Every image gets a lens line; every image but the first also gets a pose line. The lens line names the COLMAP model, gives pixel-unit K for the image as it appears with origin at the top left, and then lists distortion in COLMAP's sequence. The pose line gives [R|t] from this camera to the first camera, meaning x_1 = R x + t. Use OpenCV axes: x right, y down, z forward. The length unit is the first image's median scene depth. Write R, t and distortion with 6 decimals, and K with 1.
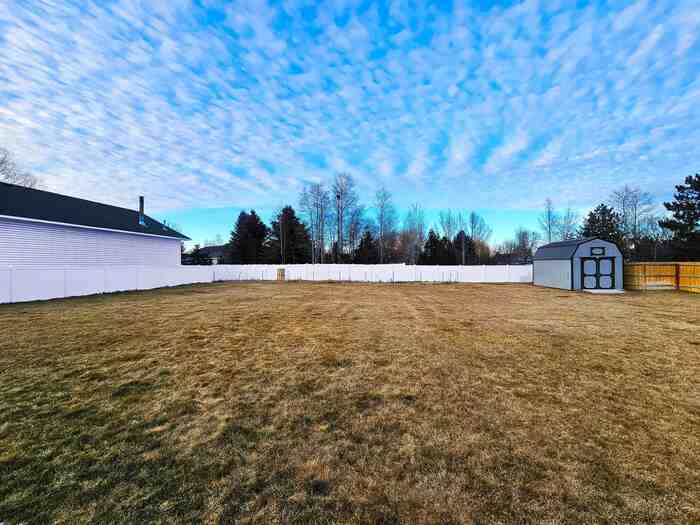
lens RADIAL K [[286.0, 0, 350.0], [0, 286.0, 262.5], [0, 0, 1]] dist [-0.002190, -0.000291]
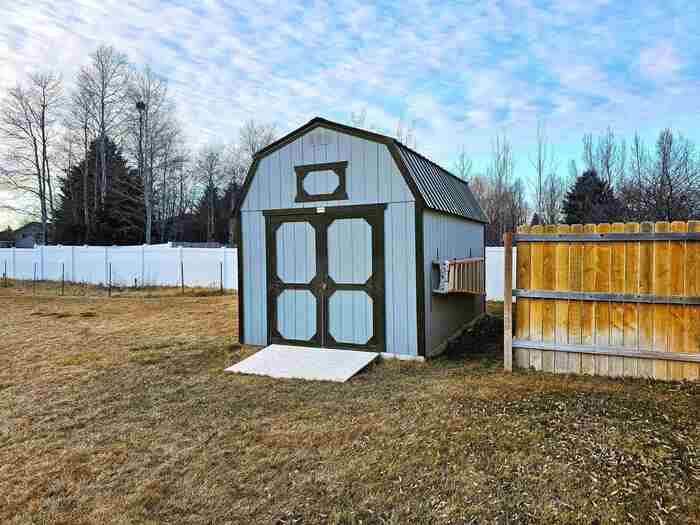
lens RADIAL K [[461.2, 0, 350.0], [0, 461.2, 262.5], [0, 0, 1]] dist [0.095432, -0.079634]
pose [[0.948546, 0.008431, -0.316528, 1.006115], [0.003128, 0.999347, 0.035993, 0.011518], [0.316624, -0.035131, 0.947900, 0.651571]]
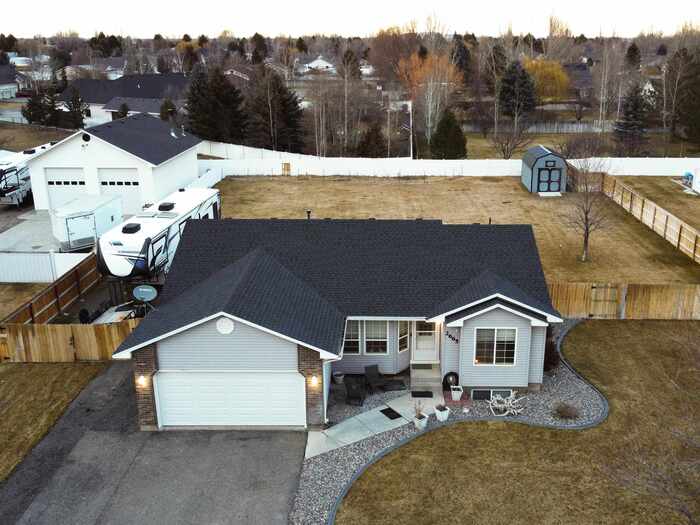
lens RADIAL K [[710.2, 0, 384.0], [0, 710.2, 263.0], [0, 0, 1]] dist [-0.002733, 0.005711]
pose [[0.994456, -0.024531, 0.102255, -0.254839], [-0.007276, 0.954026, 0.299635, -0.584086], [-0.104904, -0.298718, 0.948558, -2.194363]]
